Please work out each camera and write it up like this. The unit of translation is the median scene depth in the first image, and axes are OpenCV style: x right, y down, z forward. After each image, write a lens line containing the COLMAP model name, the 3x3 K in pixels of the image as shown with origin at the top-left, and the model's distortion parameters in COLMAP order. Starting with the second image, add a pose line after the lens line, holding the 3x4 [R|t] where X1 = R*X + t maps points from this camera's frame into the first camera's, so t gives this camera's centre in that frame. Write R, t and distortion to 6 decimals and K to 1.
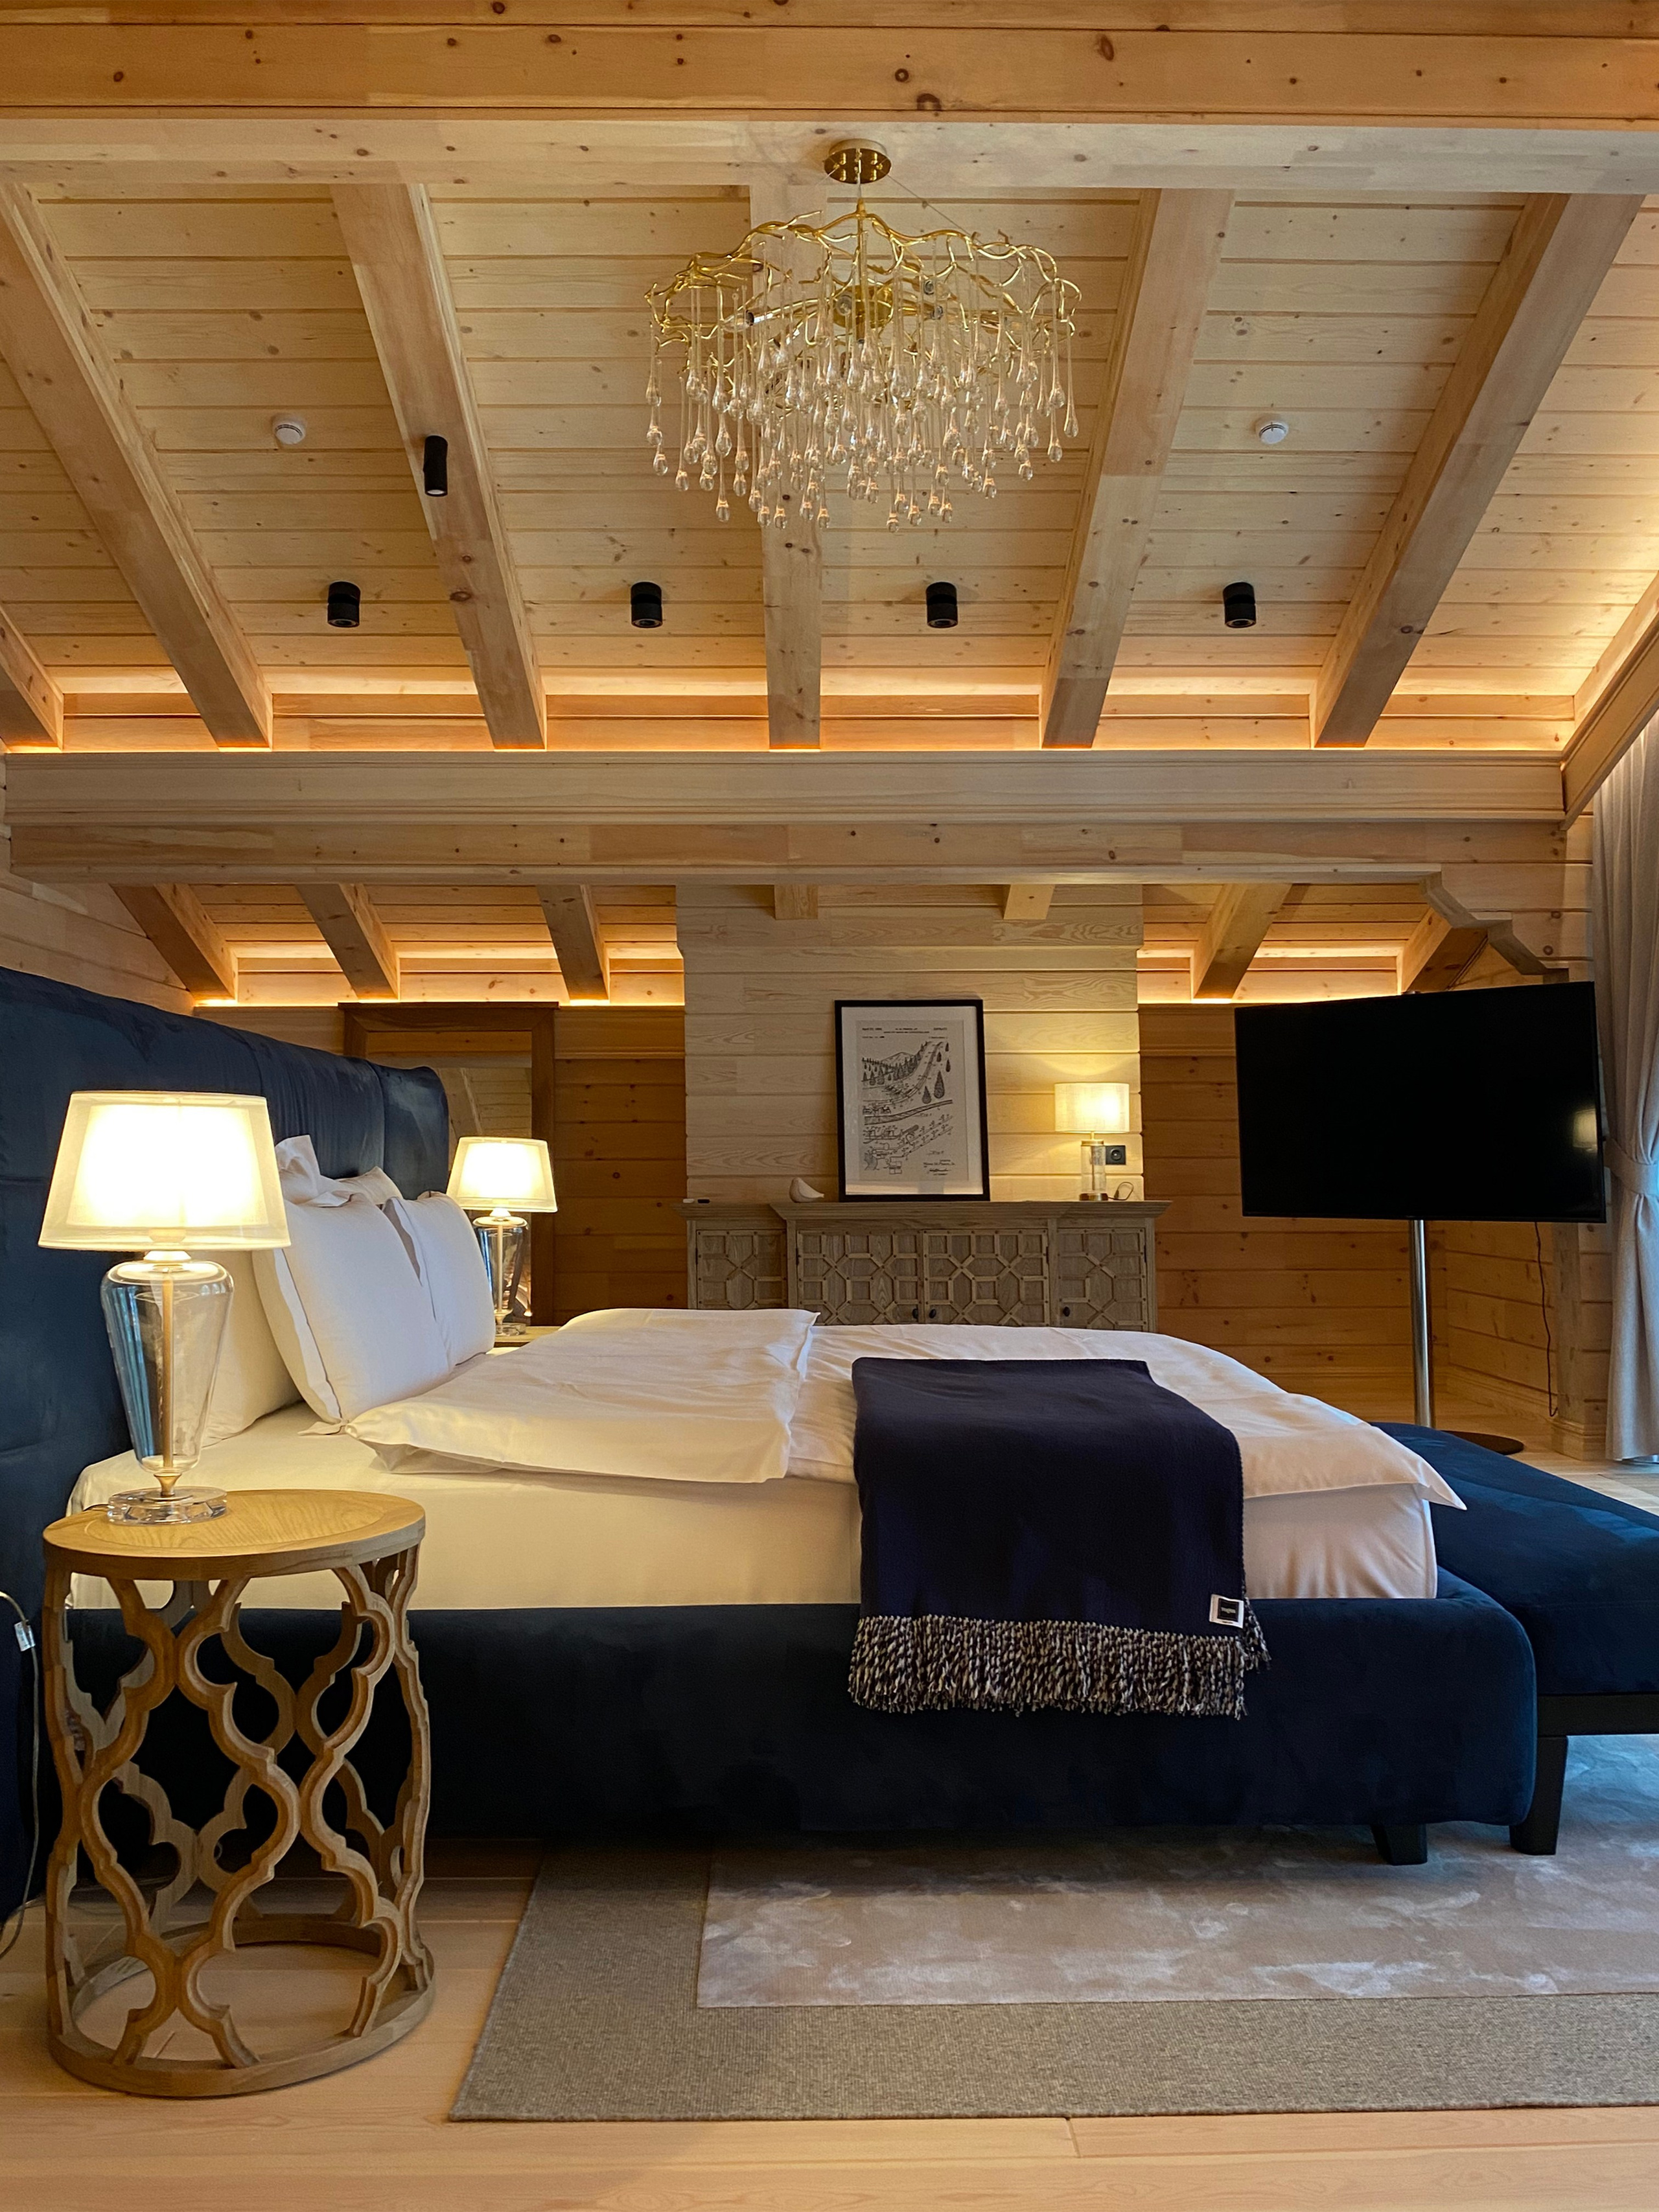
lens RADIAL K [[1875.2, 0, 830.3], [0, 1875.2, 1162.2], [0, 0, 1]] dist [0.006650, -0.044225]
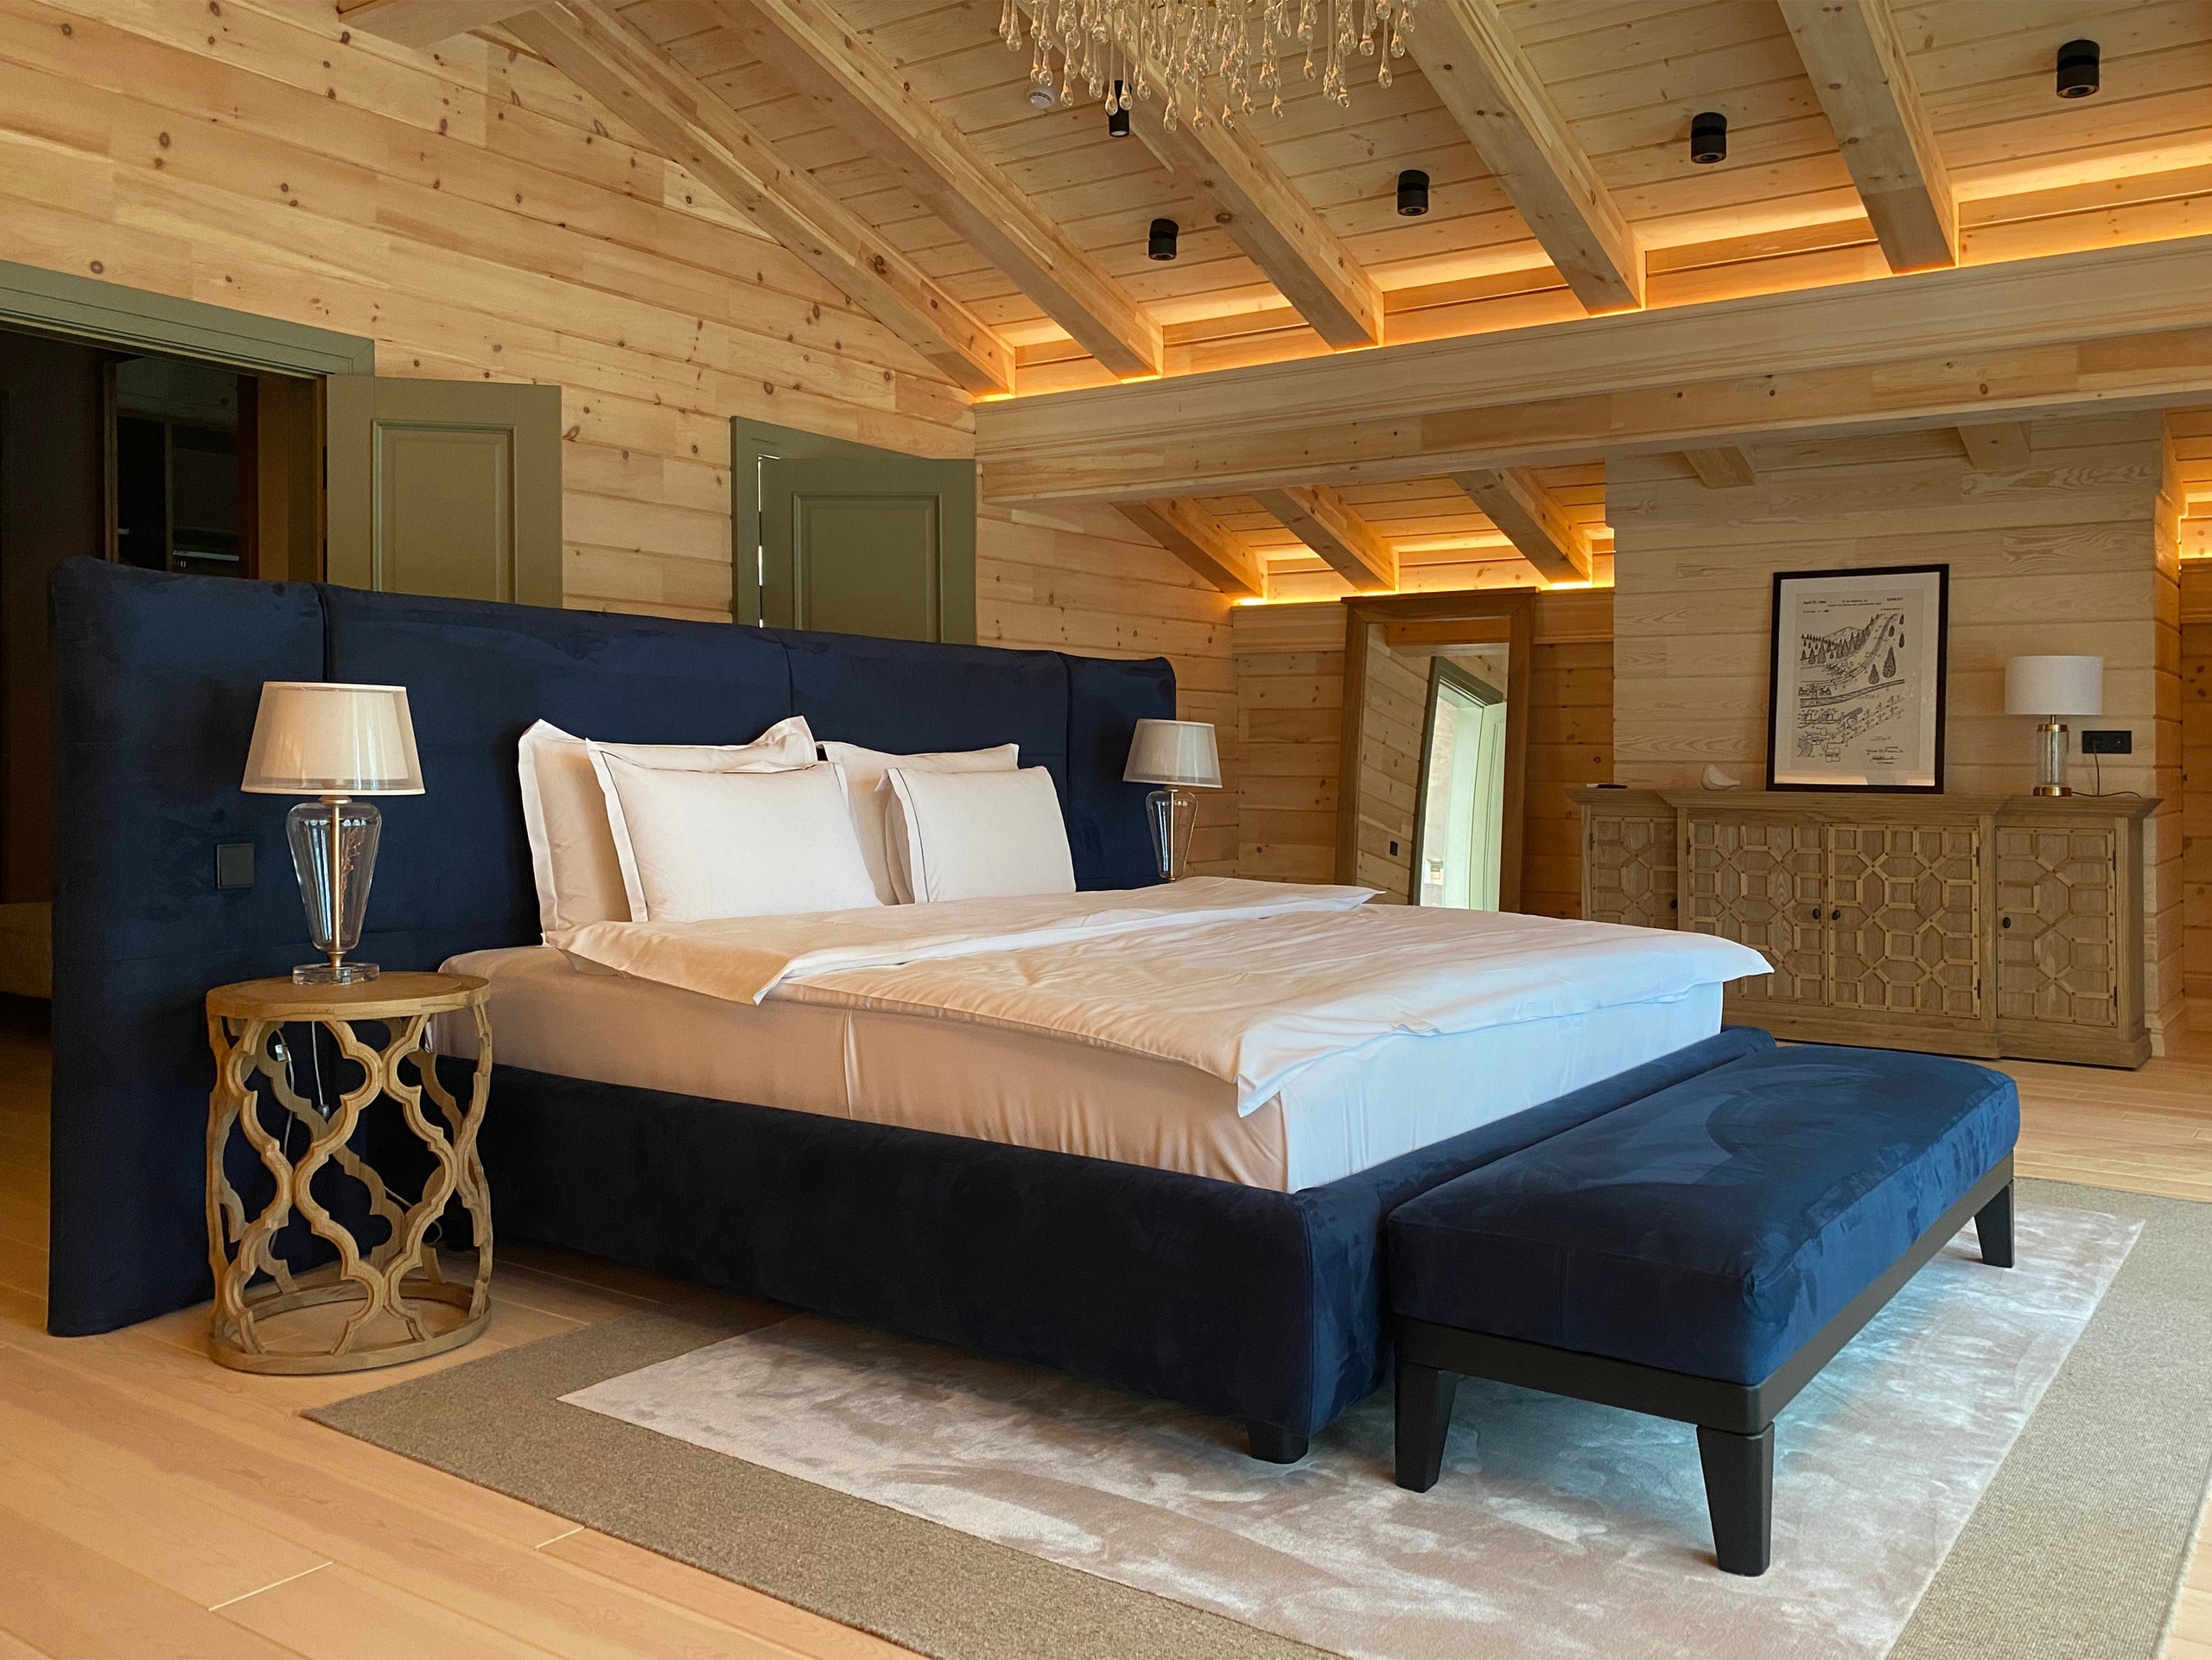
lens RADIAL K [[1827.2, 0, 1106.0], [0, 1827.2, 830.0], [0, 0, 1]] dist [0.119978, -0.245875]
pose [[0.804982, 0.036067, -0.592201, 0.333852], [-0.010232, 0.998846, 0.046924, 0.001267], [0.593210, -0.031713, 0.804423, 0.078490]]
